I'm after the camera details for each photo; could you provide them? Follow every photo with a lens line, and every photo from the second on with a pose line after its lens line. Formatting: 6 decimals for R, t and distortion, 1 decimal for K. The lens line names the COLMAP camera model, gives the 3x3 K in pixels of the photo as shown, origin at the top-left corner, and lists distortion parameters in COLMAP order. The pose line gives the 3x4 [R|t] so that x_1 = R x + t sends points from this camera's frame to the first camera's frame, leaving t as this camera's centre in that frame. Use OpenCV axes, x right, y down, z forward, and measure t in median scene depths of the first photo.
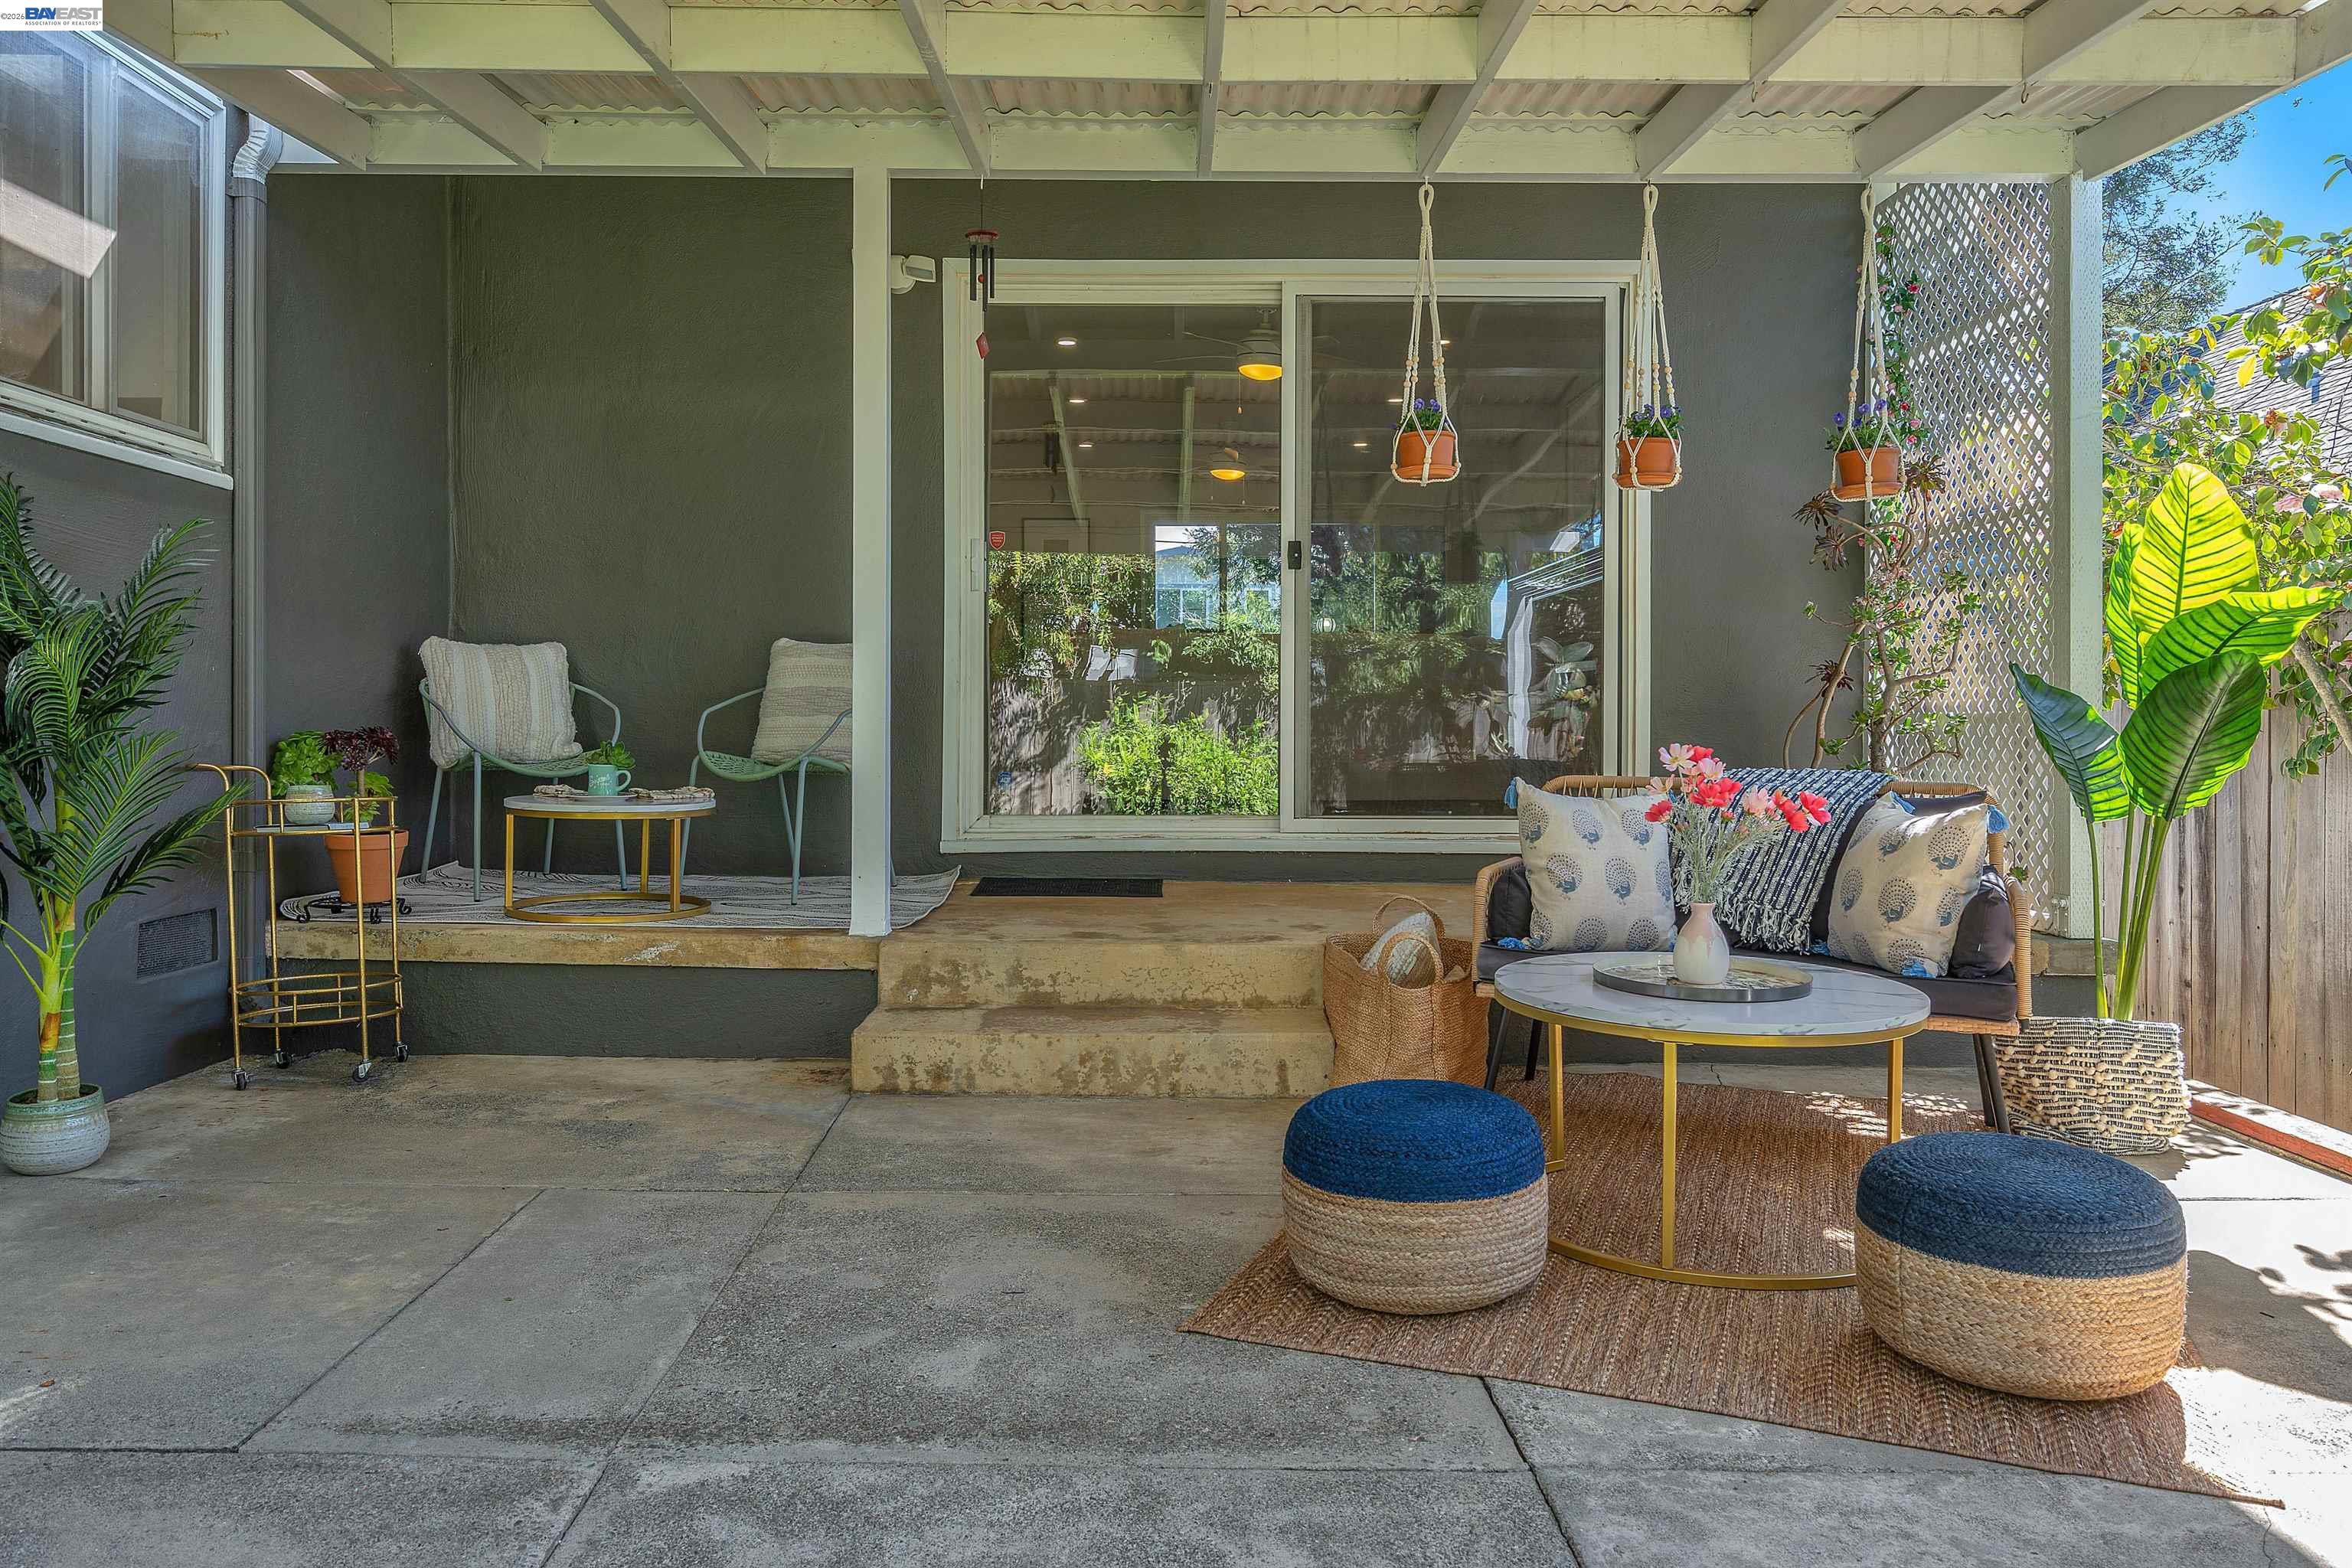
lens RADIAL K [[1665.6, 0, 1189.6], [0, 1665.6, 771.7], [0, 0, 1]] dist [0.001798, 0.010909]
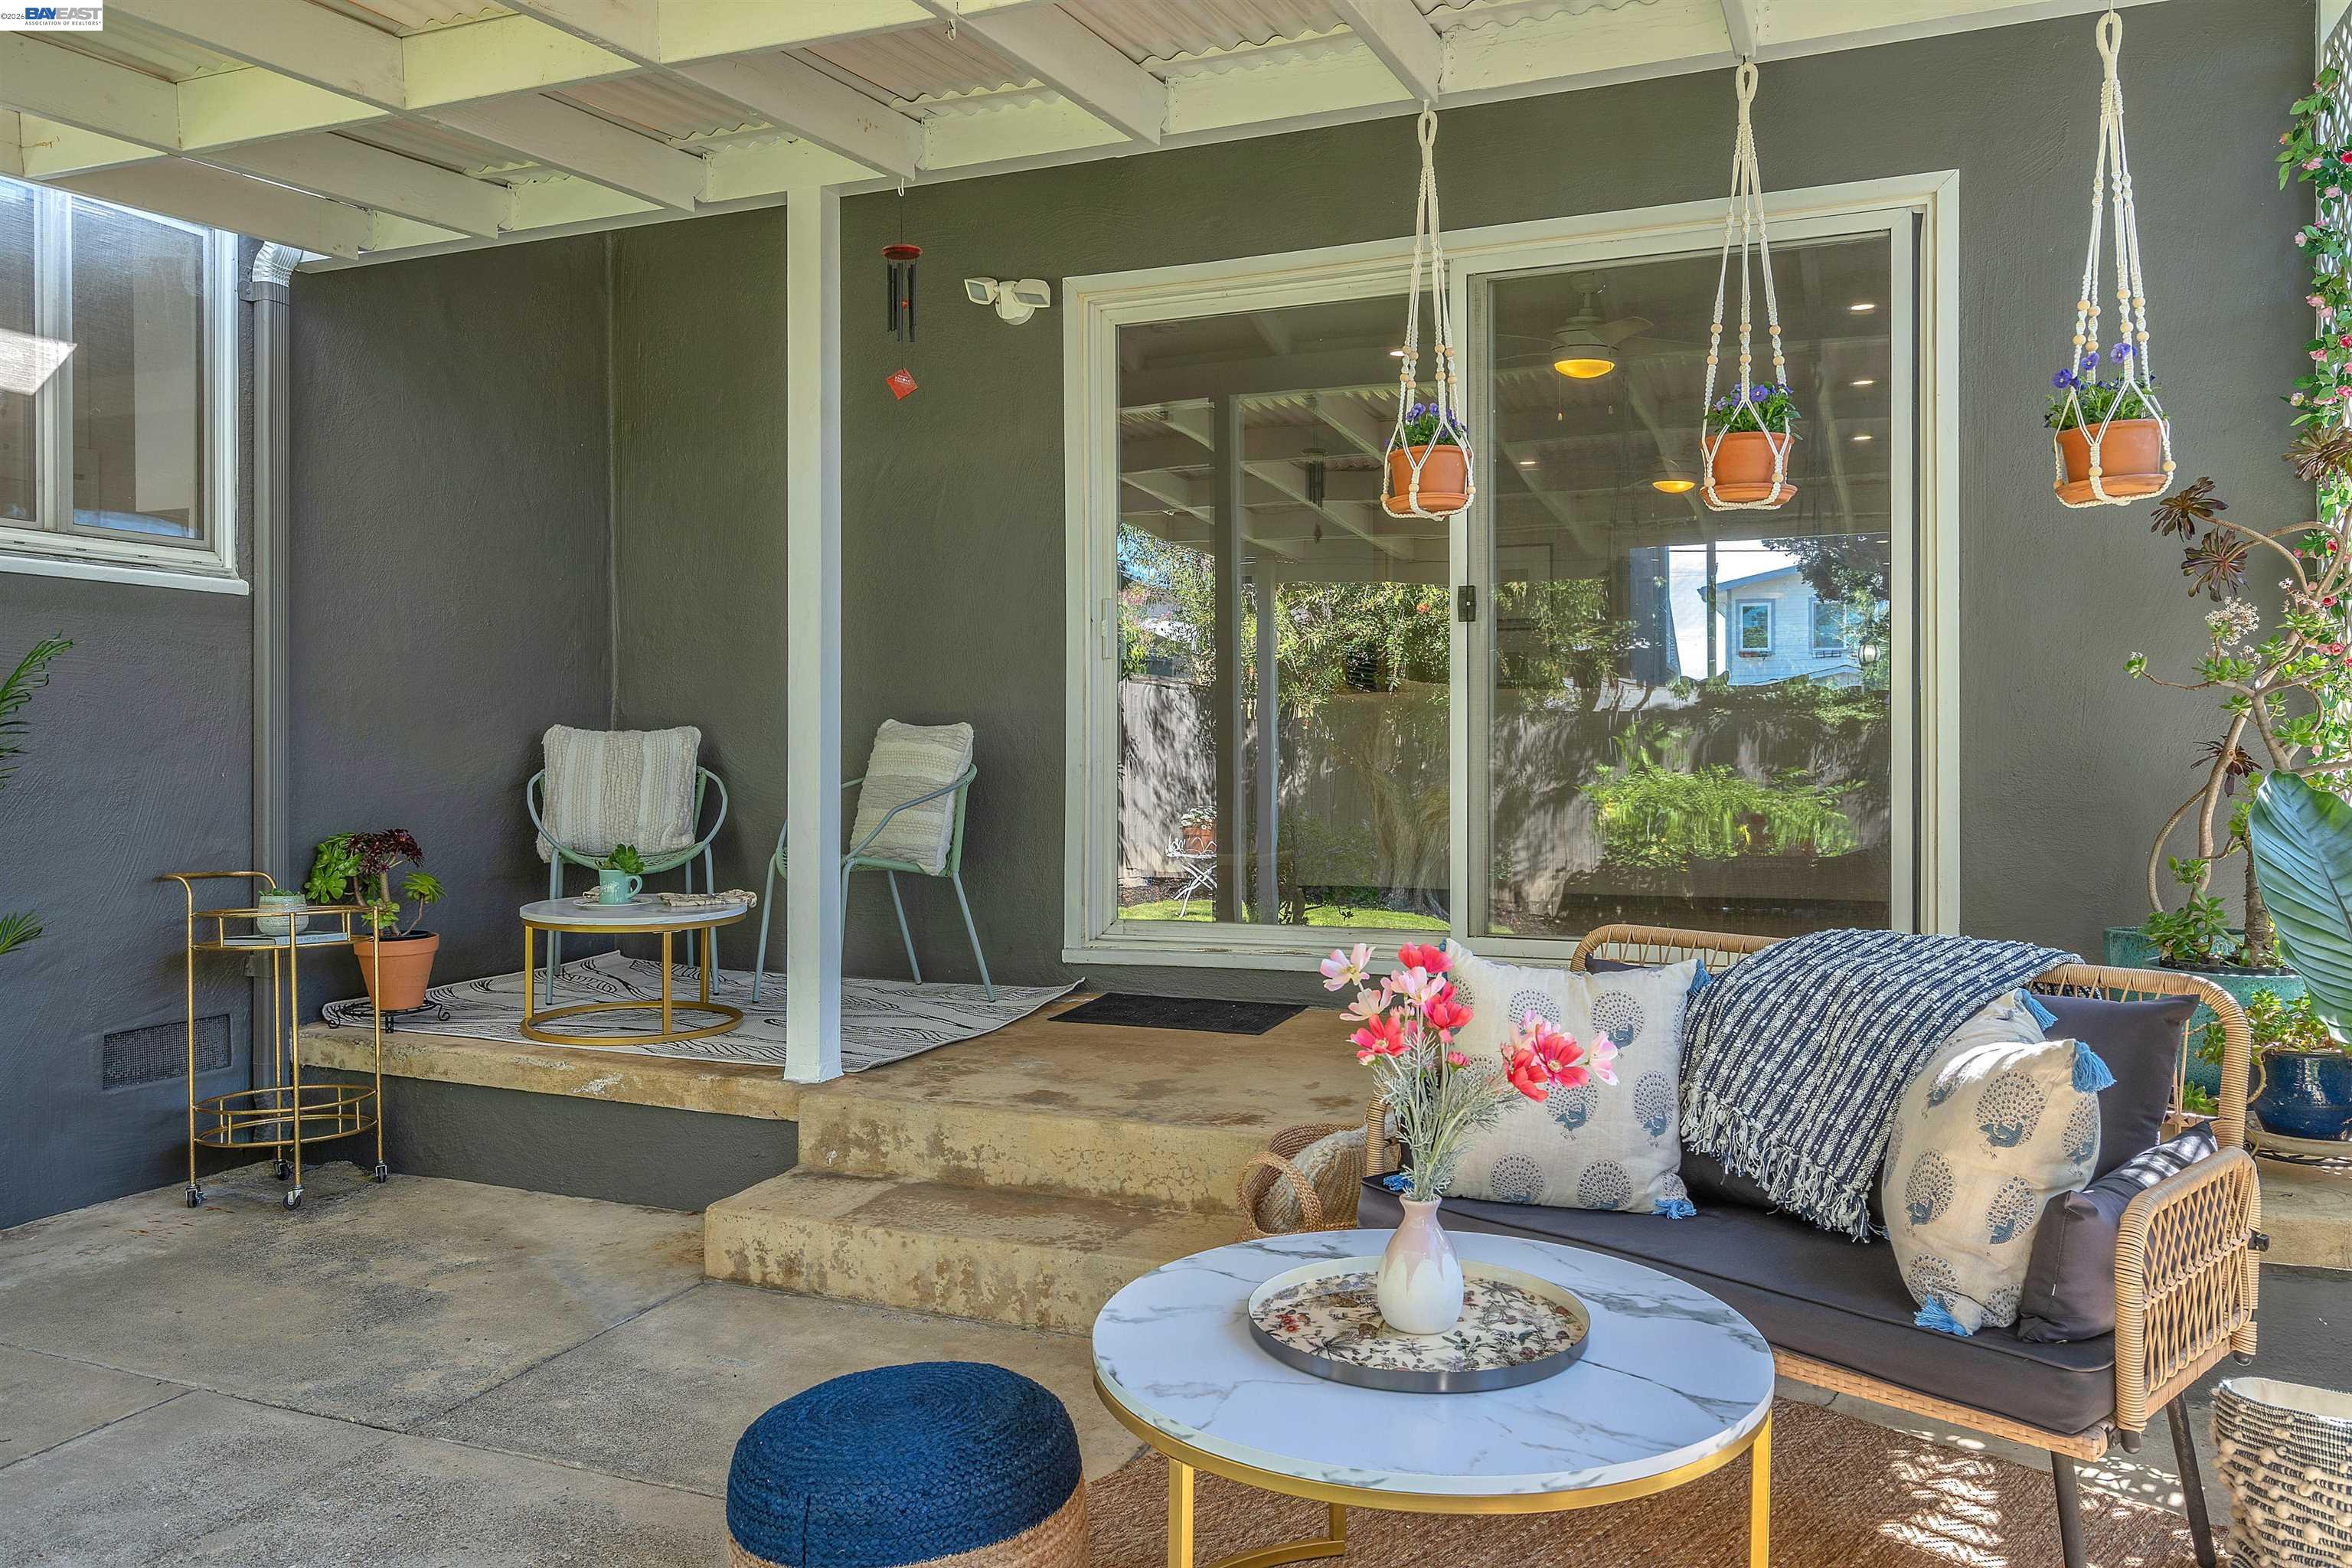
lens RADIAL K [[1713.1, 0, 1174.9], [0, 1713.1, 783.7], [0, 0, 1]] dist [0.008766, -0.007353]
pose [[0.923788, 0.000869, -0.382903, 0.333687], [-0.004426, 0.999955, -0.008407, -0.050120], [0.382878, 0.009461, 0.923750, 0.265718]]
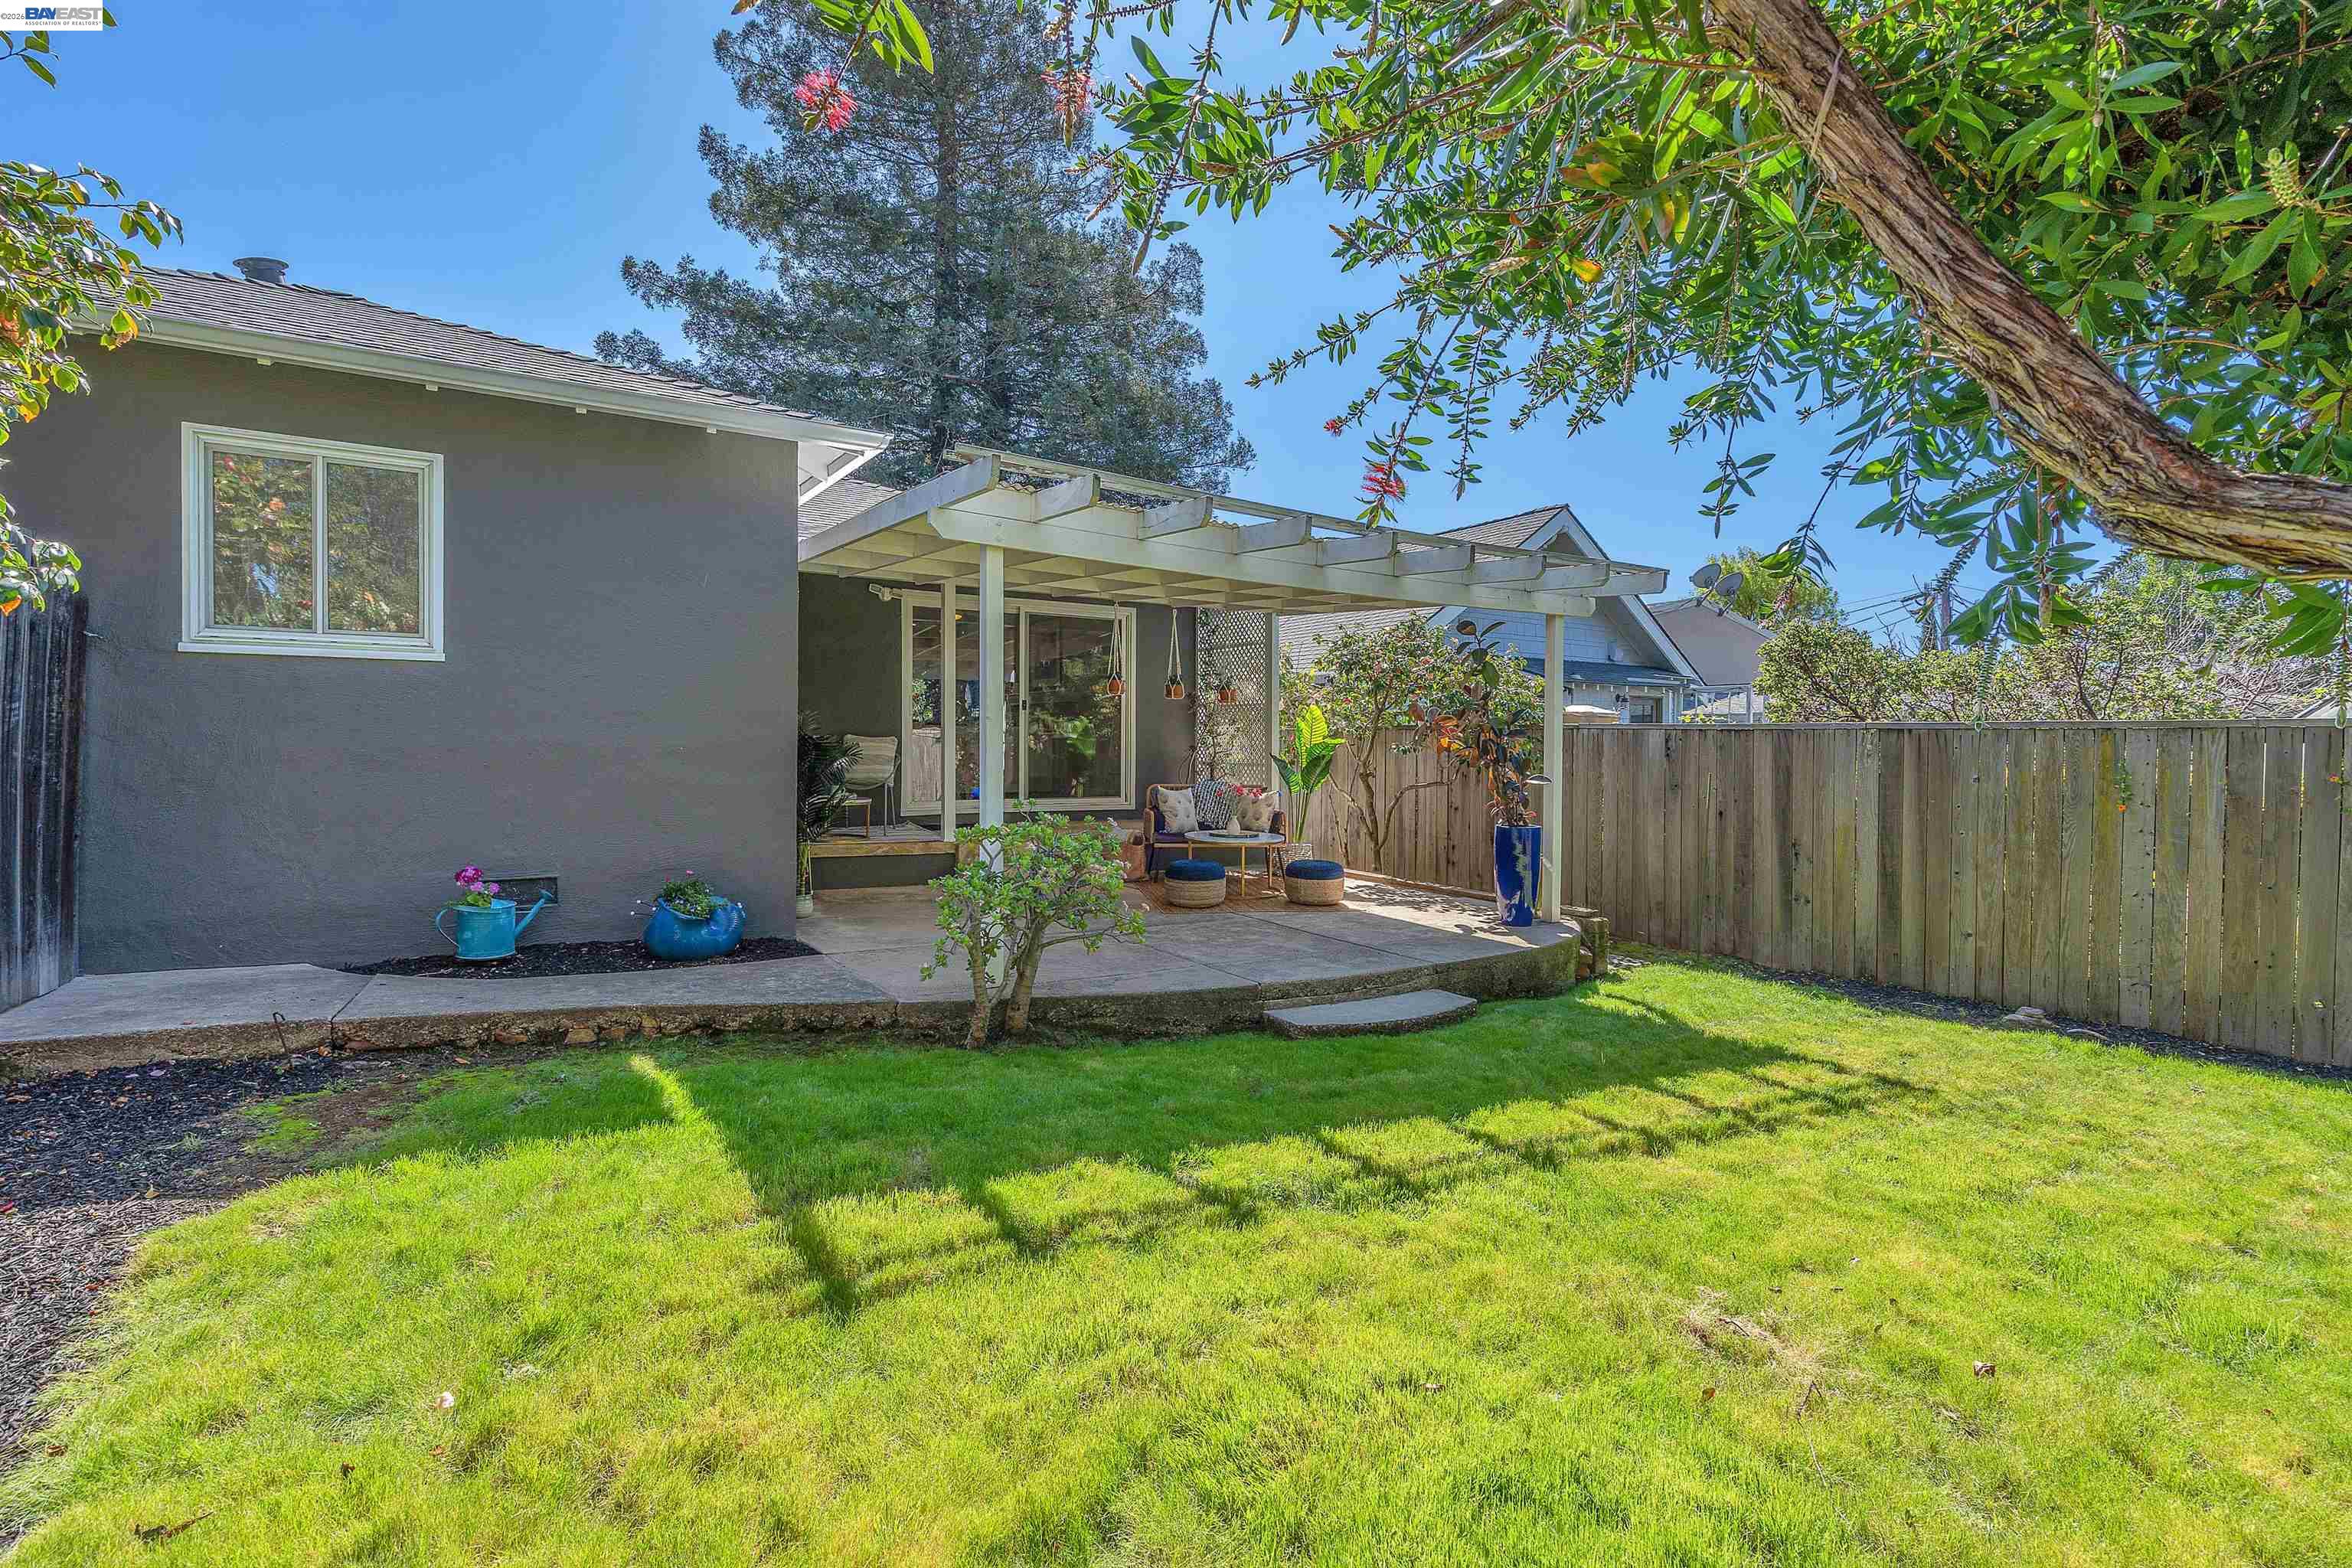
lens RADIAL K [[1066.7, 0, 1170.8], [0, 1066.7, 767.5], [0, 0, 1]] dist [-0.005154, 0.000357]
pose [[0.842993, -0.010662, 0.537818, -0.917084], [0.010650, 0.999938, 0.003130, -0.036940], [-0.537819, 0.003090, 0.843055, -0.850924]]
